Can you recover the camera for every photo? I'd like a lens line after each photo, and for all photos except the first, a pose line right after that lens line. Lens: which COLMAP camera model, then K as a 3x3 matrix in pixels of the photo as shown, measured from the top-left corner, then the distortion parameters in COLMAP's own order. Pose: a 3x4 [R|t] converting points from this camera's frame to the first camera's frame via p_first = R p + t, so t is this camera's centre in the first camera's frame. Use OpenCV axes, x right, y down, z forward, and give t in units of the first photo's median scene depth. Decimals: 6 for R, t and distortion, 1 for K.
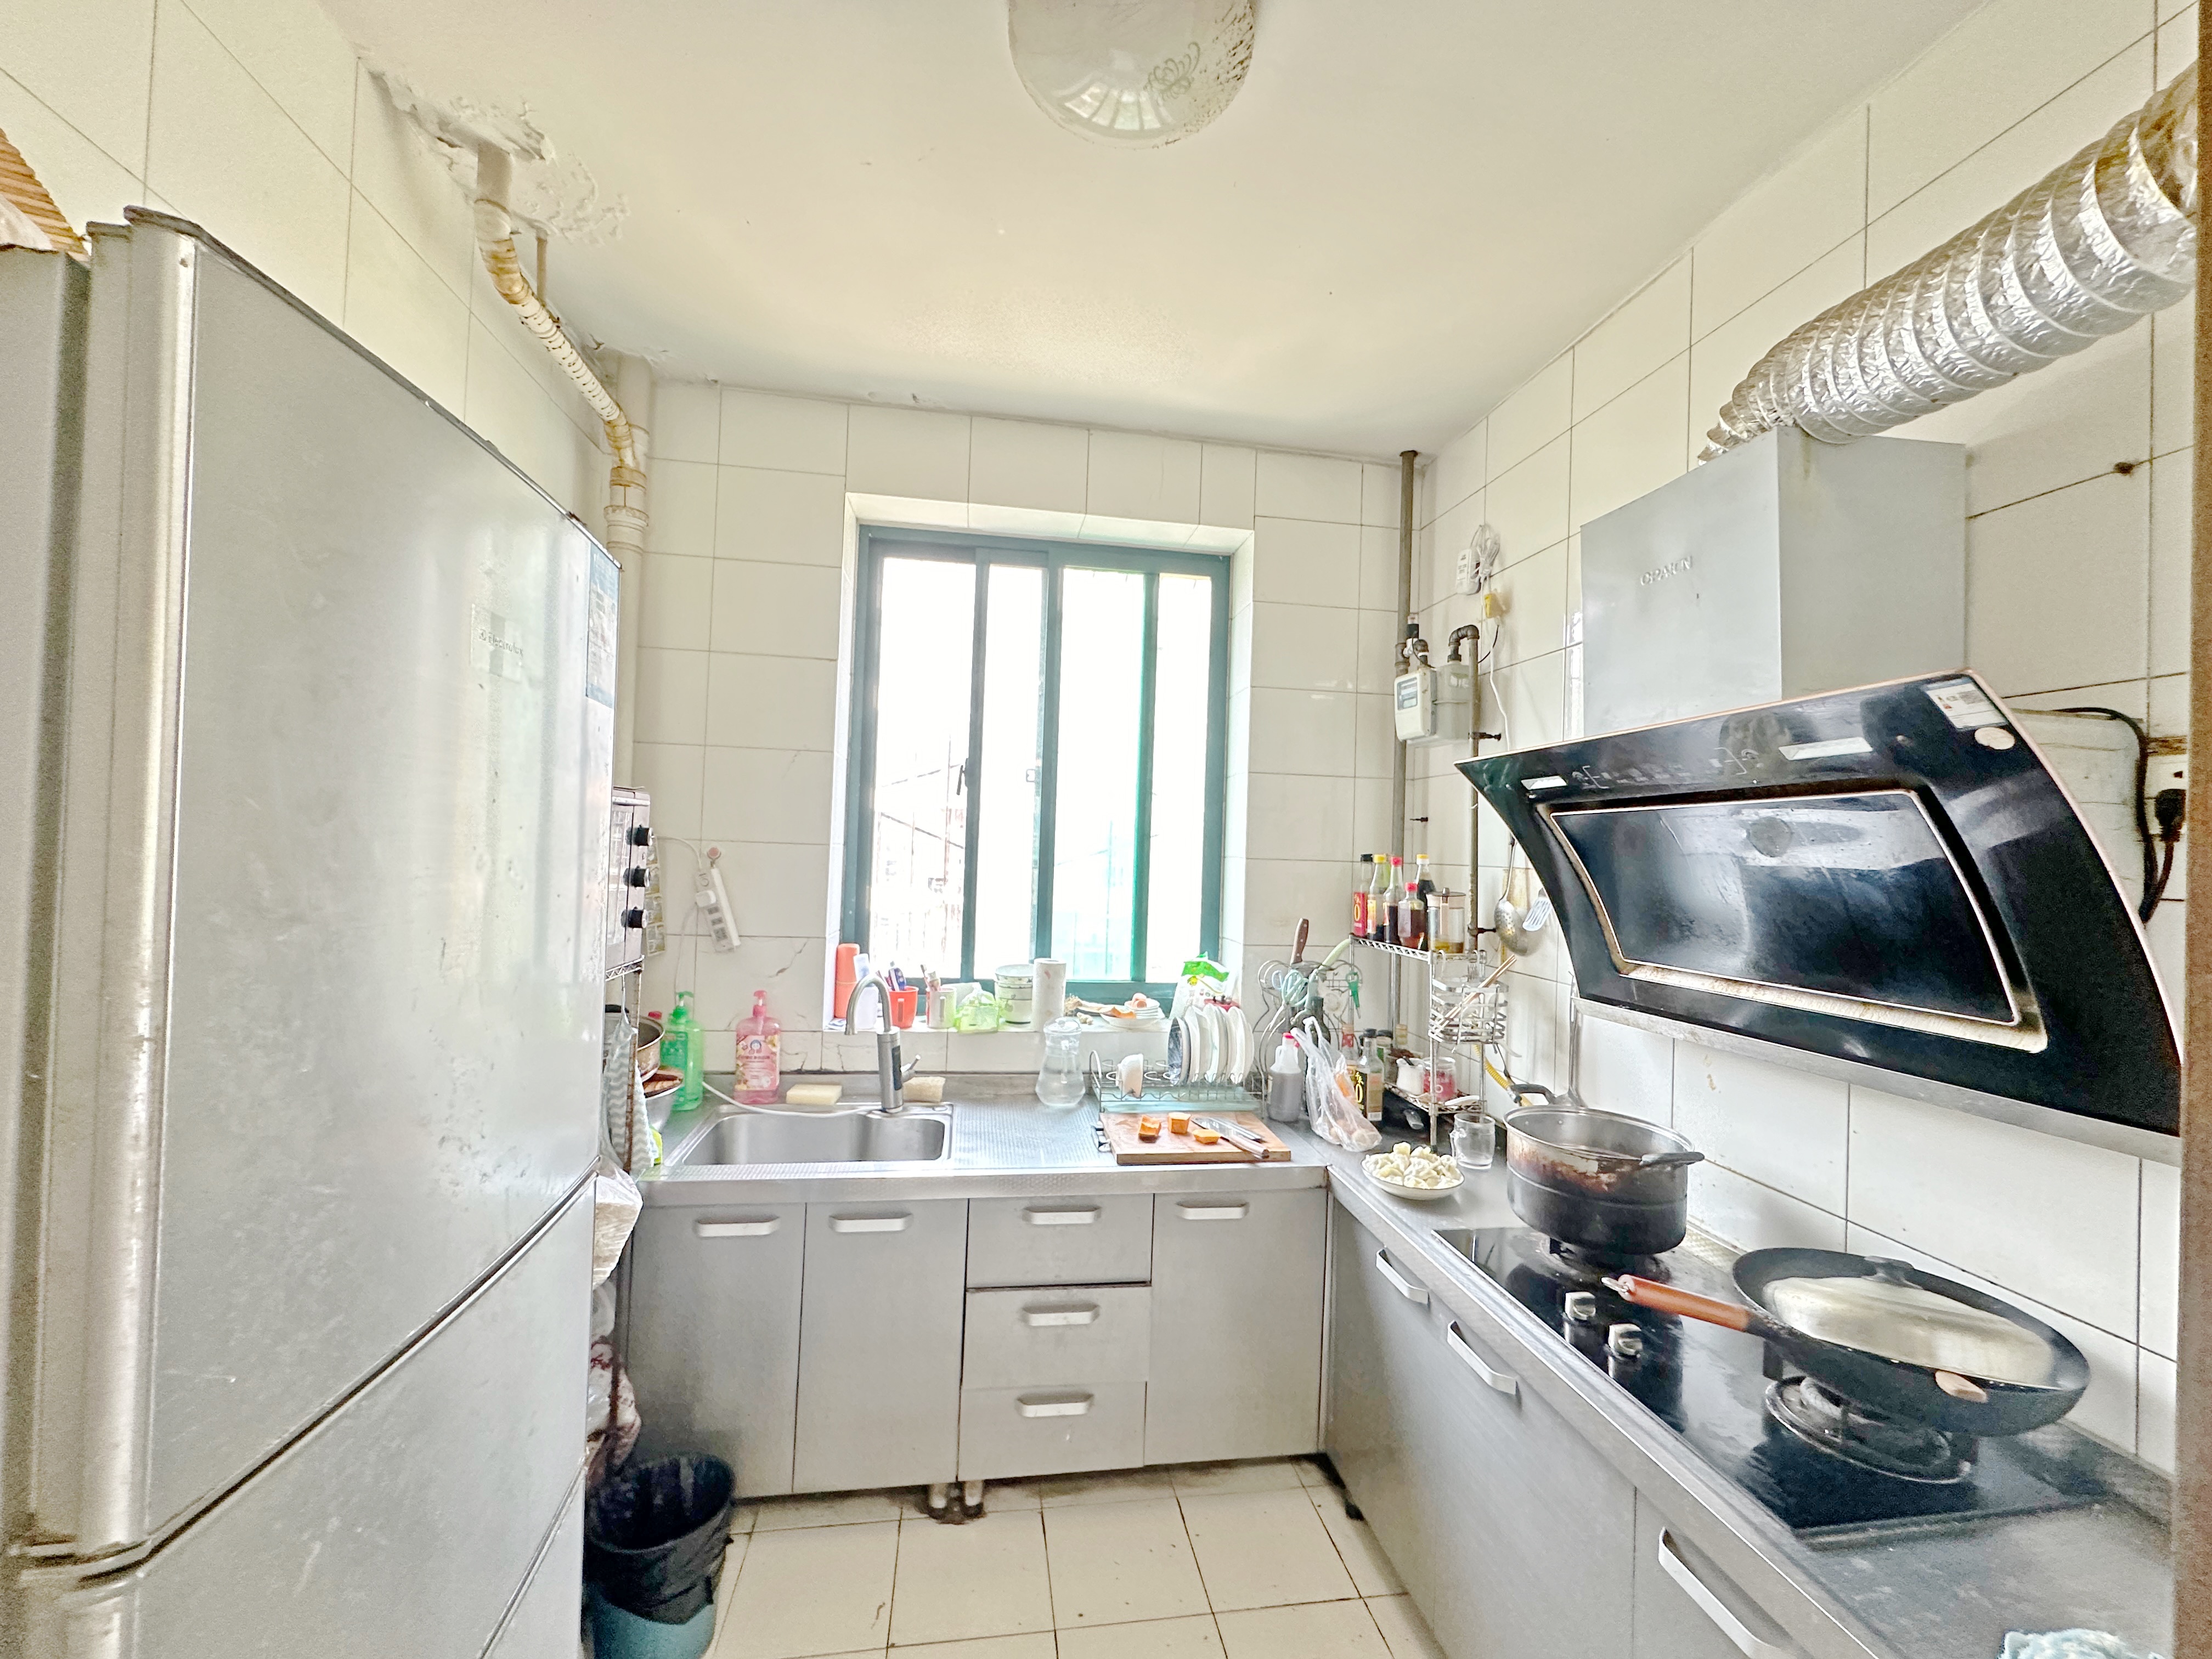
lens RADIAL K [[887.8, 0, 1103.0], [0, 887.8, 840.2], [0, 0, 1]] dist [0.001084, 0.000120]
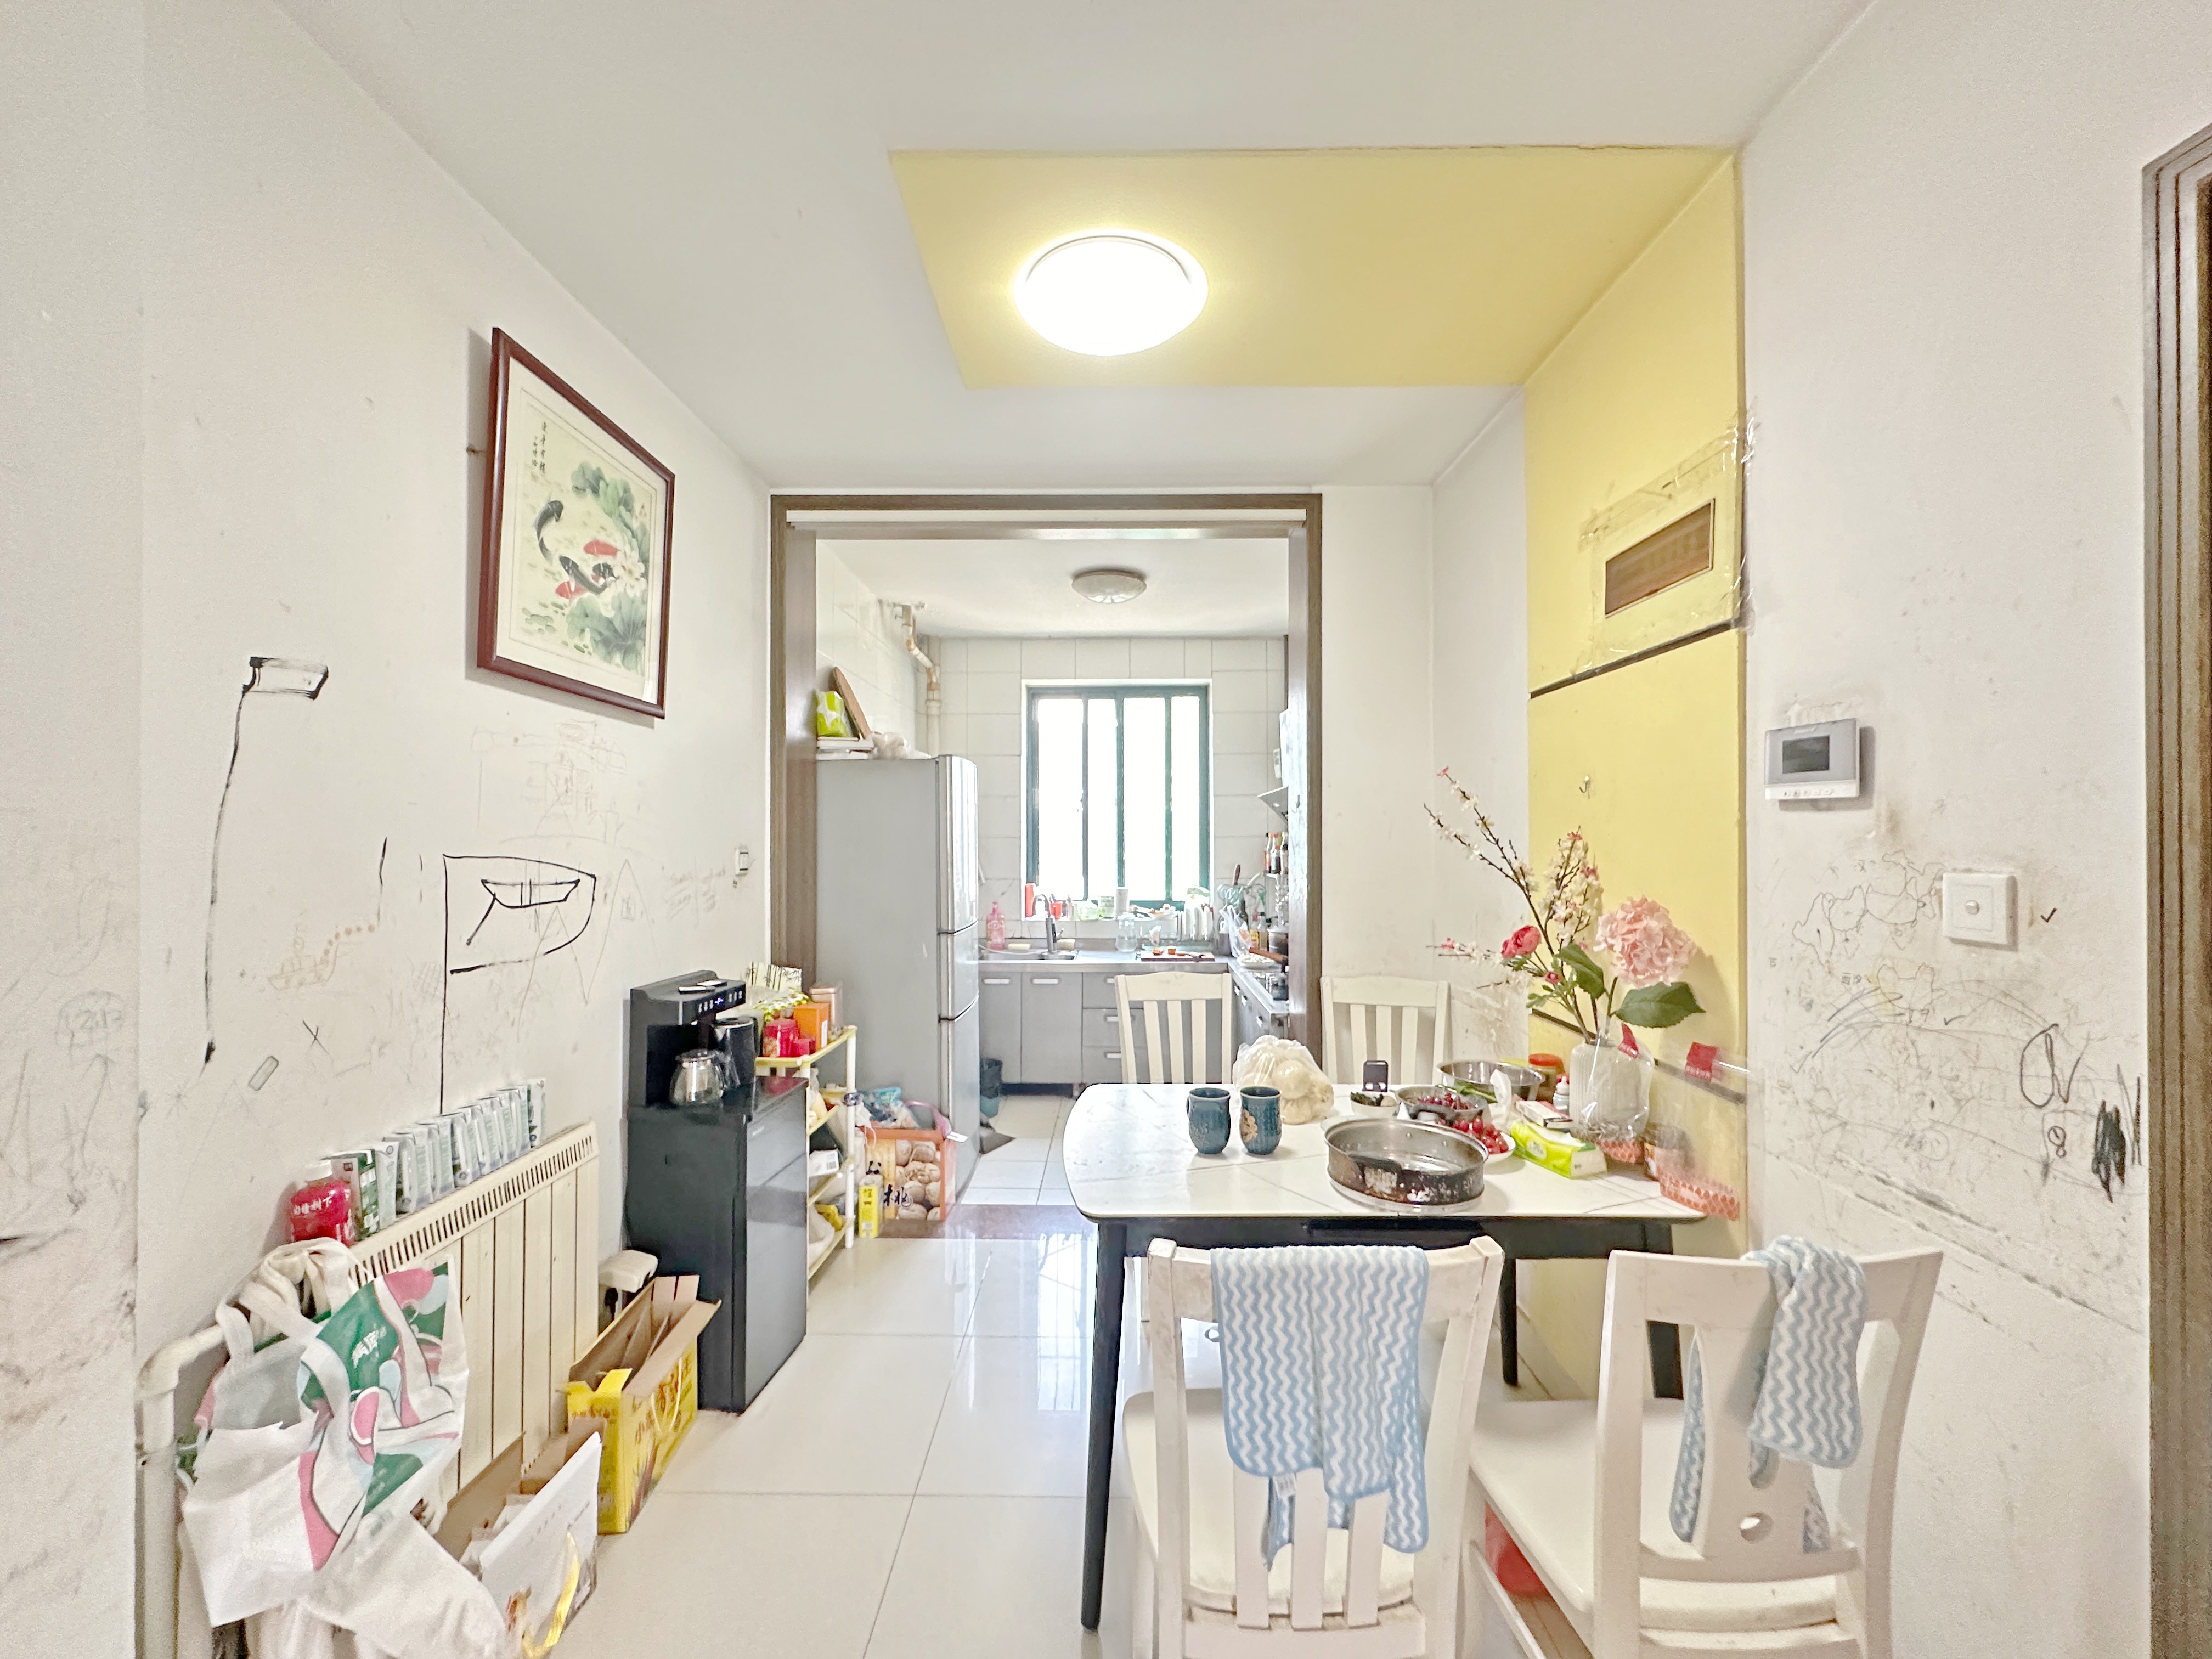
lens RADIAL K [[887.8, 0, 1110.5], [0, 887.8, 828.9], [0, 0, 1]] dist [0.001084, 0.000120]
pose [[0.986713, -0.037648, -0.158052, 0.244330], [0.038834, 0.999236, 0.004420, -0.016242], [0.157764, -0.010499, 0.987421, -1.063396]]
